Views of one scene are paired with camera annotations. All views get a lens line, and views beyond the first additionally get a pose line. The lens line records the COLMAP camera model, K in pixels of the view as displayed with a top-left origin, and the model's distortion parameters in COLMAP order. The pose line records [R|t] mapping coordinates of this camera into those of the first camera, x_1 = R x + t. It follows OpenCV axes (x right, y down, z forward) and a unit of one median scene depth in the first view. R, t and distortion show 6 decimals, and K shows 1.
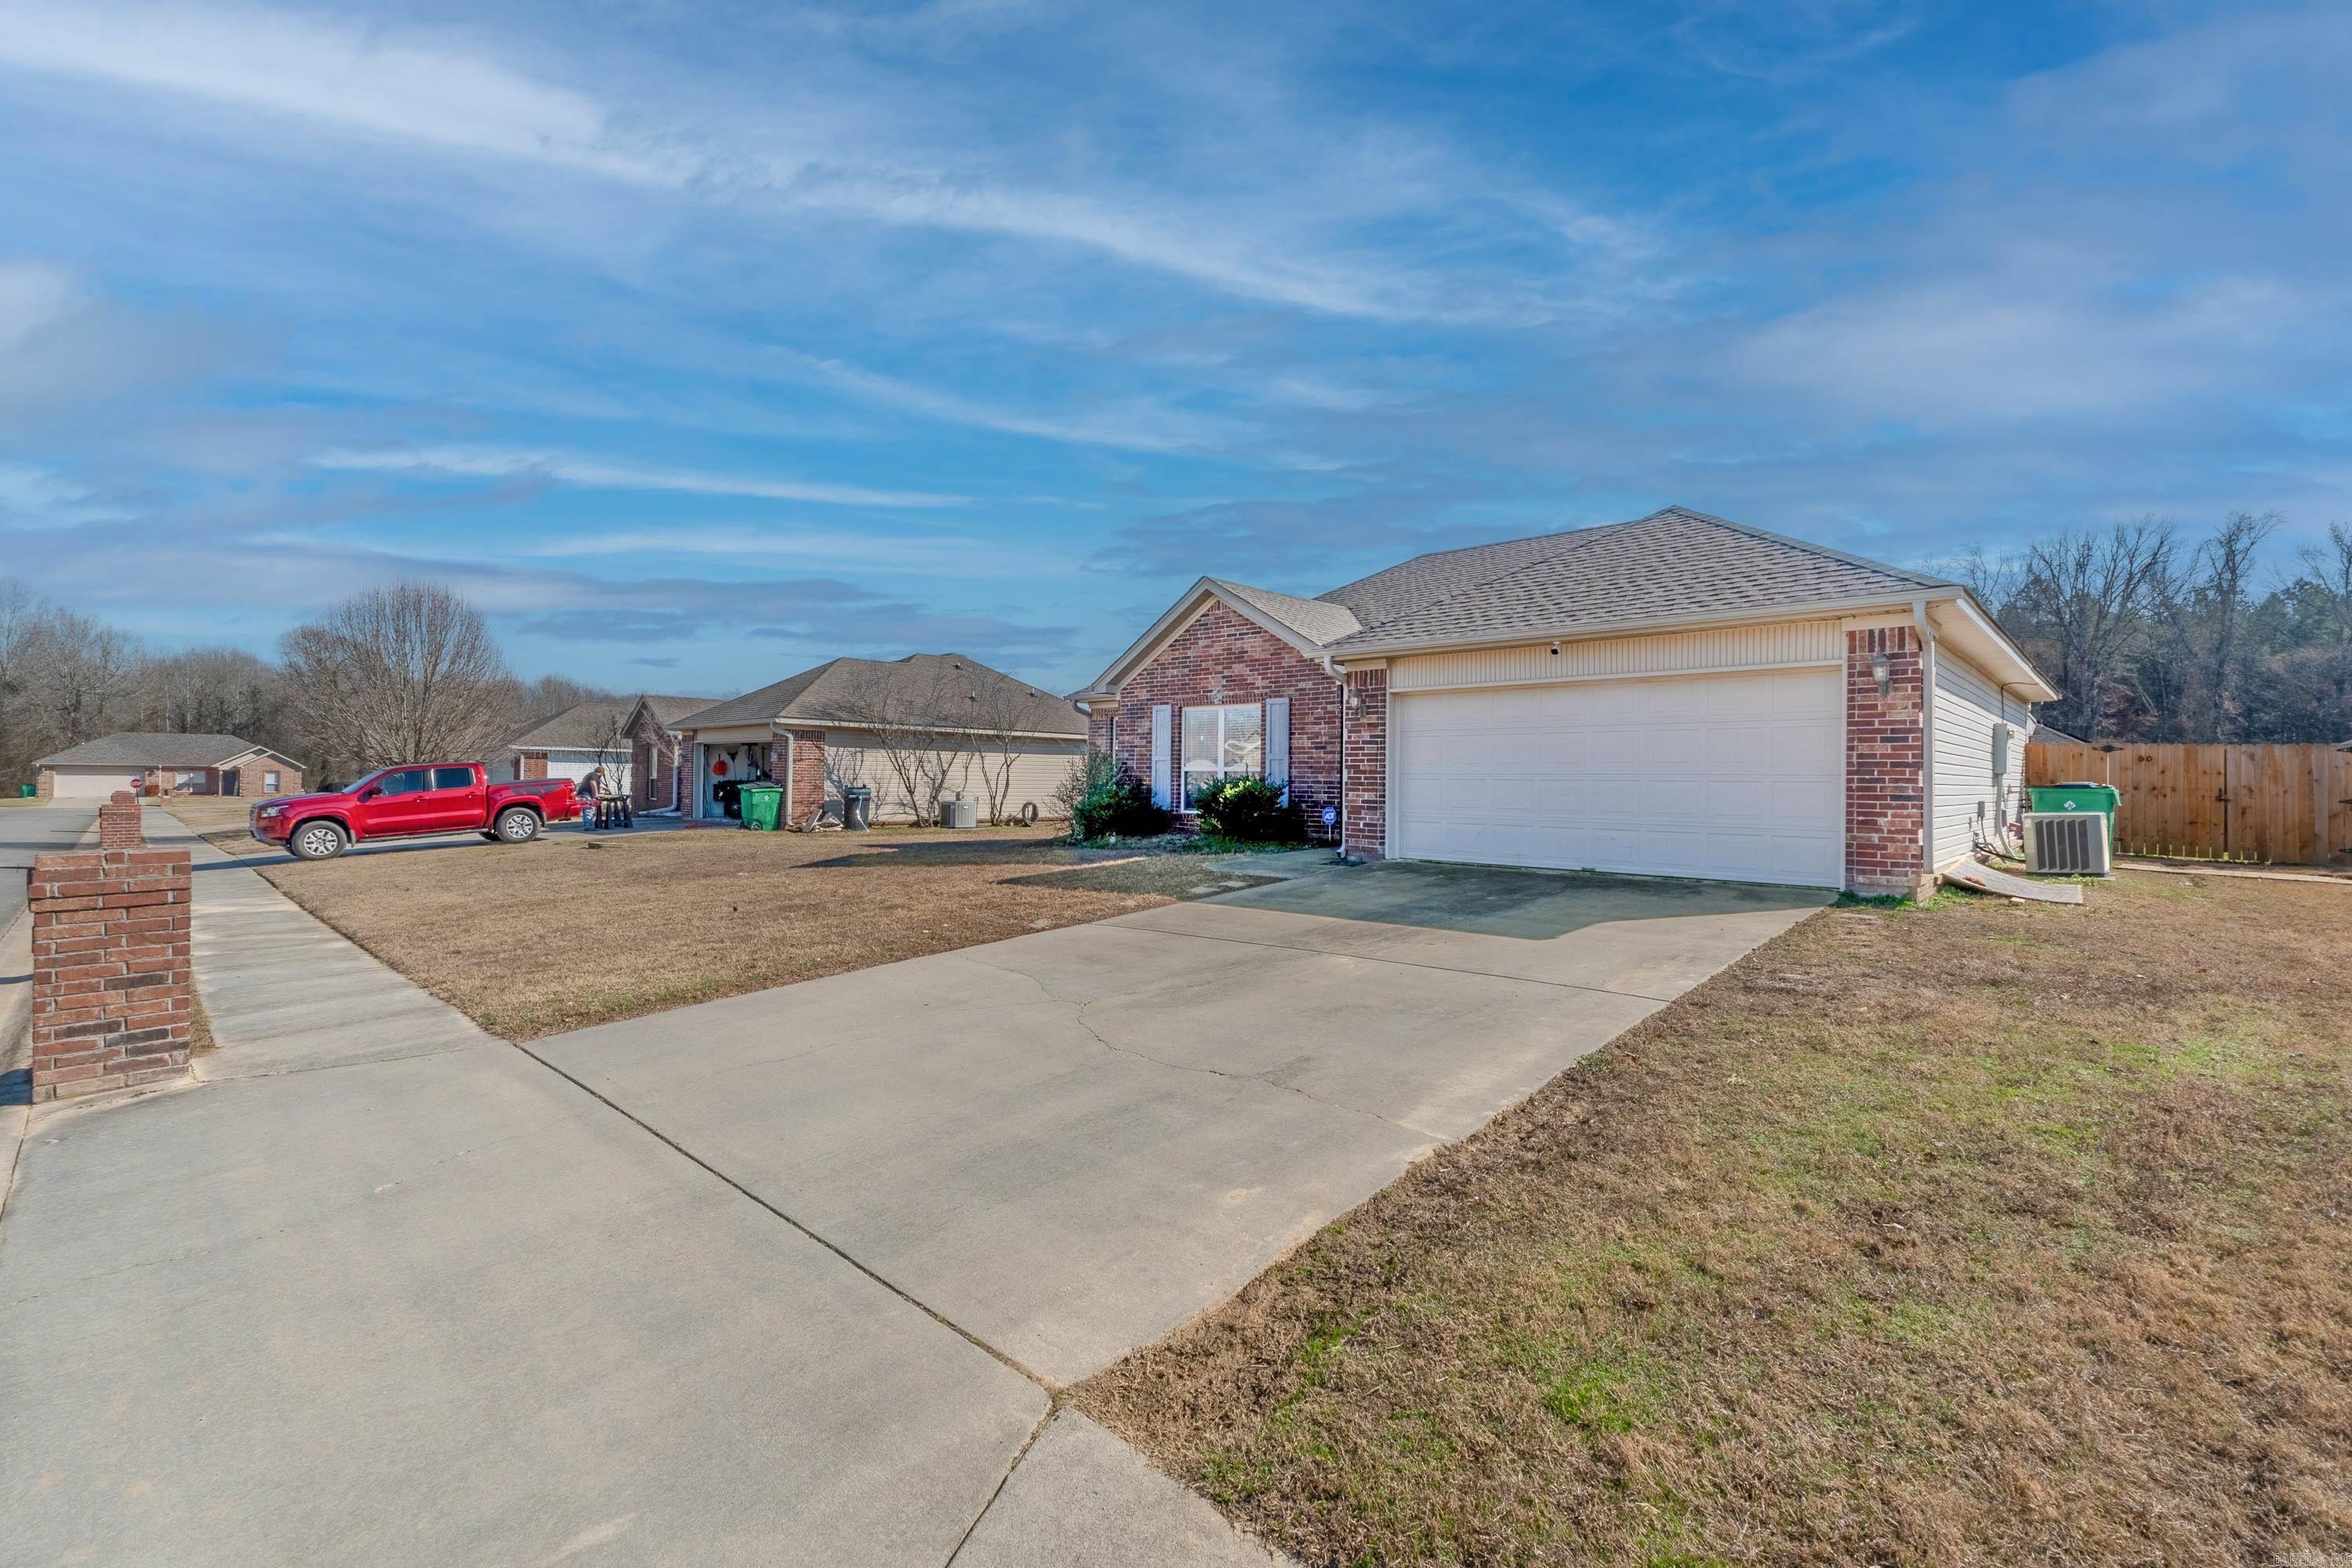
lens RADIAL K [[995.0, 0, 1177.7], [0, 995.0, 779.8], [0, 0, 1]] dist [-0.004786, -0.000996]
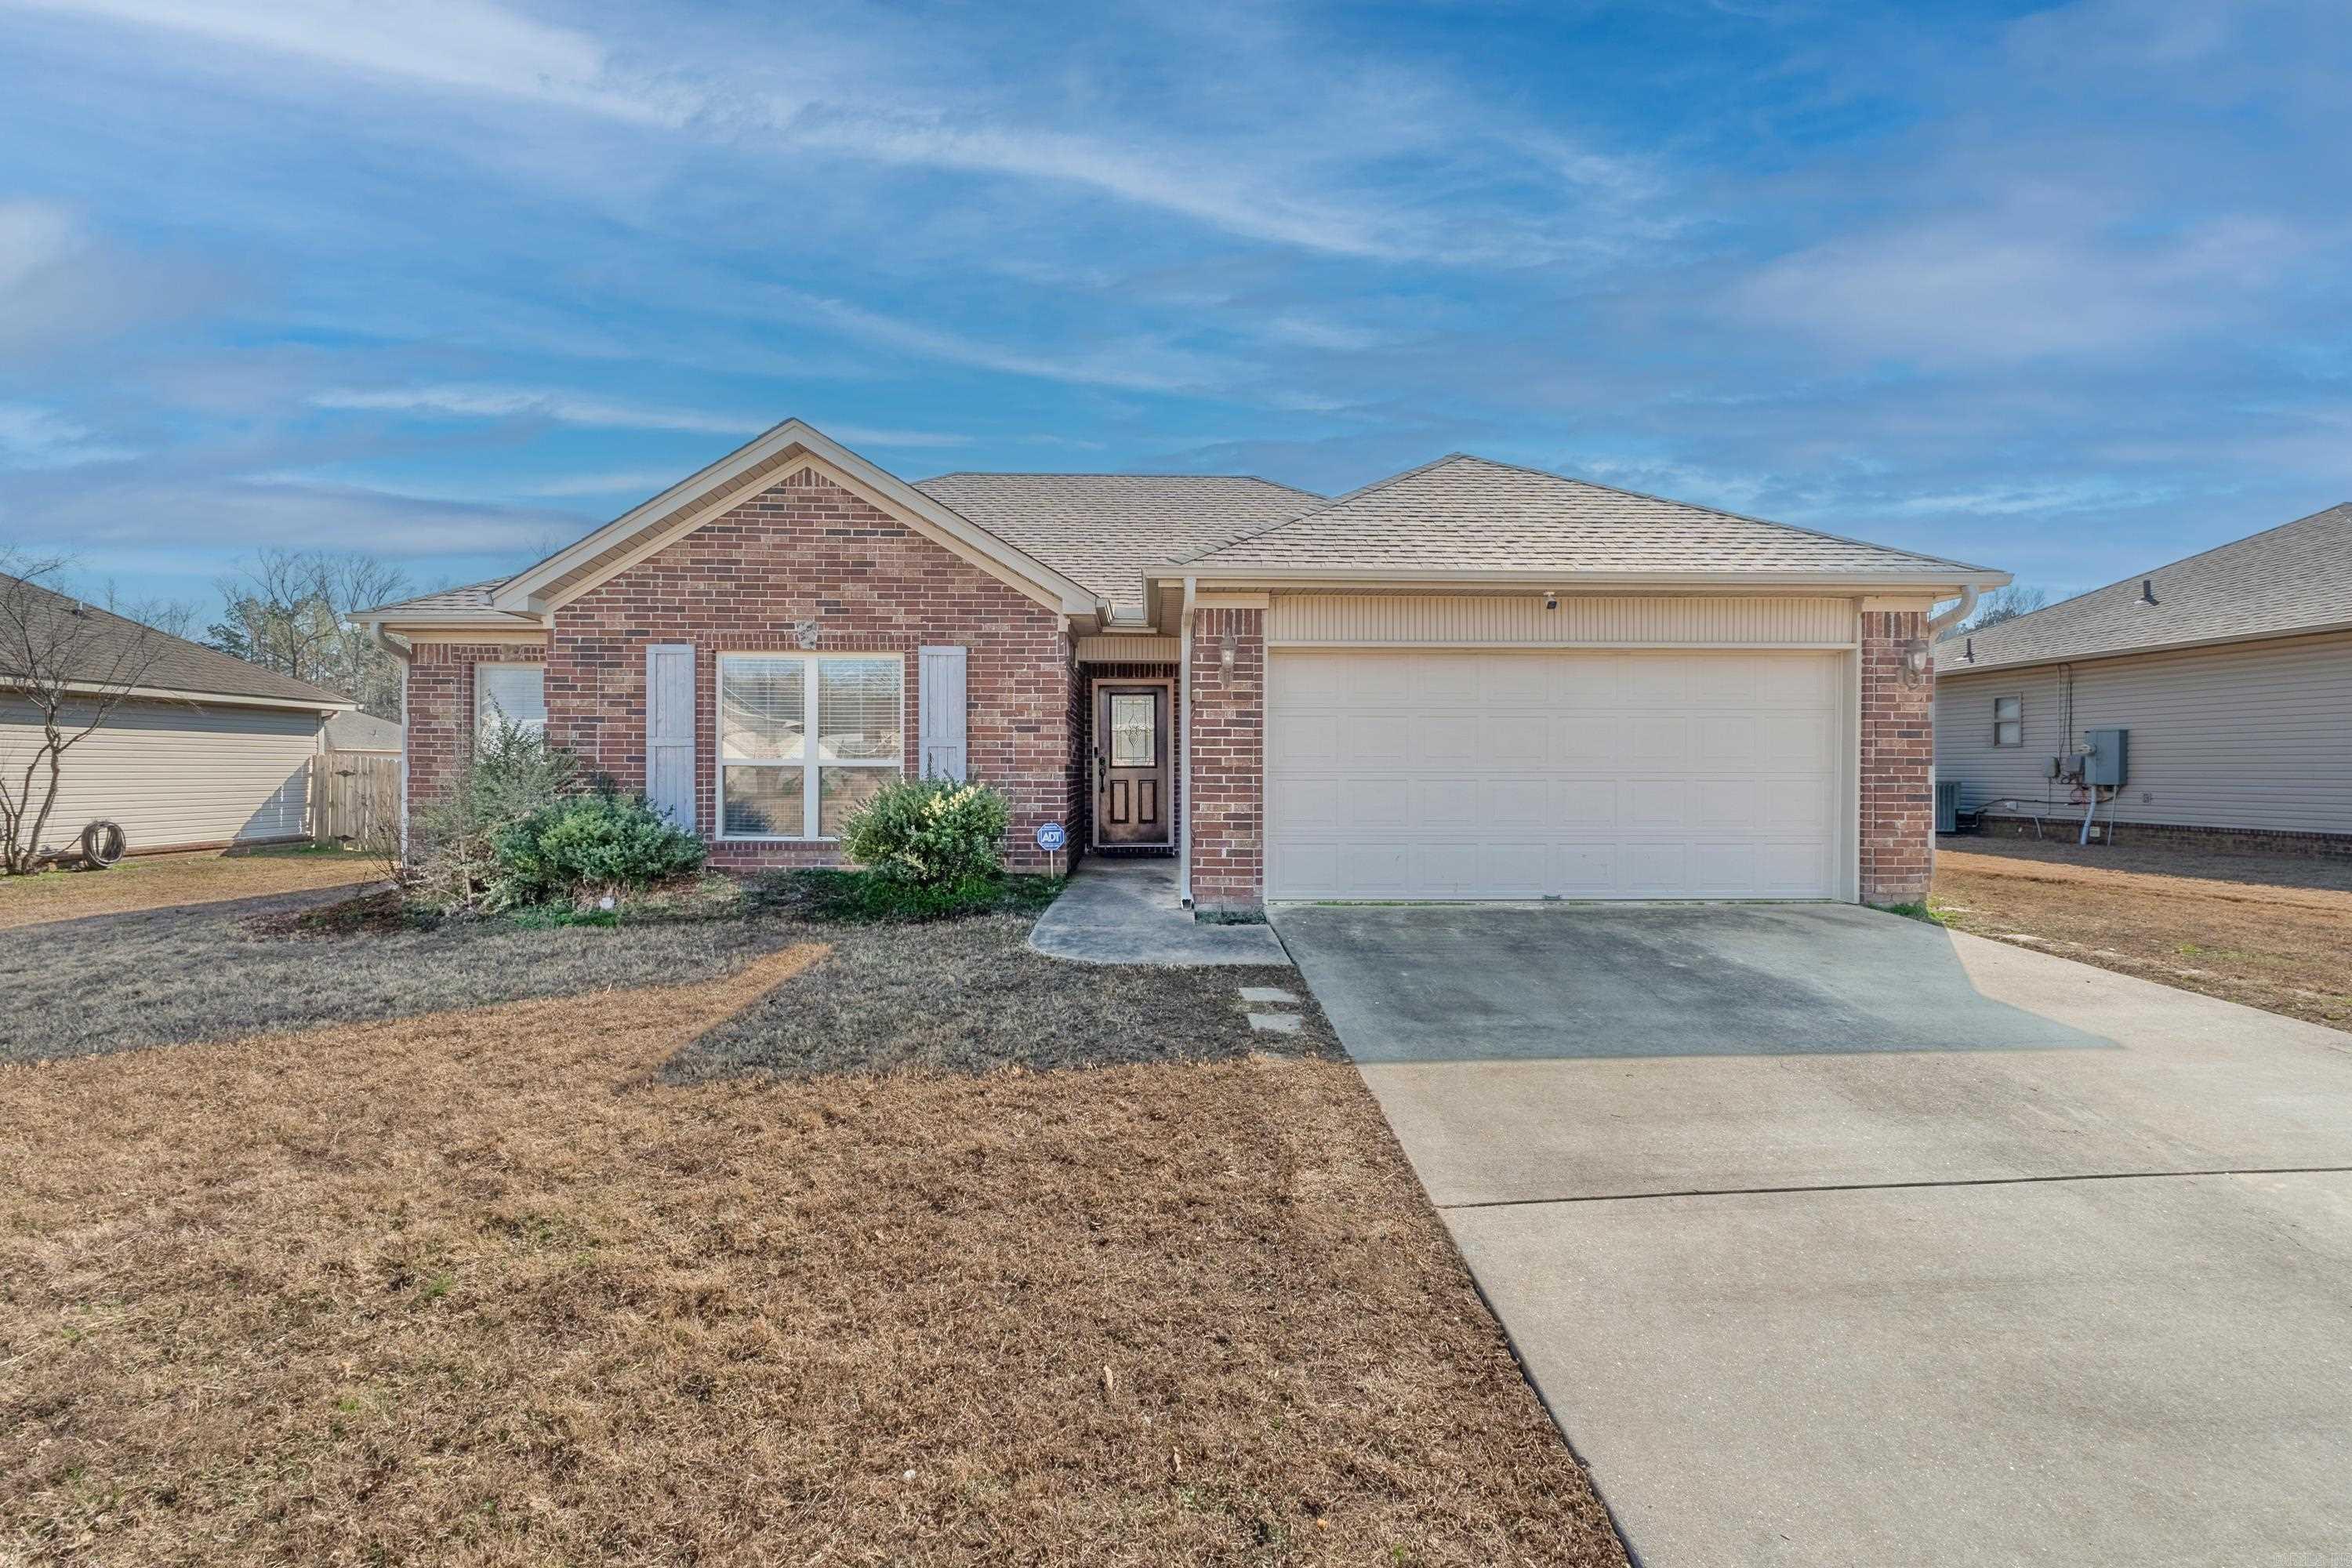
lens RADIAL K [[995.0, 0, 1186.3], [0, 995.0, 779.8], [0, 0, 1]] dist [-0.004786, -0.000996]
pose [[0.705306, -0.015925, 0.708724, -0.233674], [0.005238, 0.999837, 0.017254, -0.010424], [-0.708883, -0.008457, 0.705275, 0.480950]]
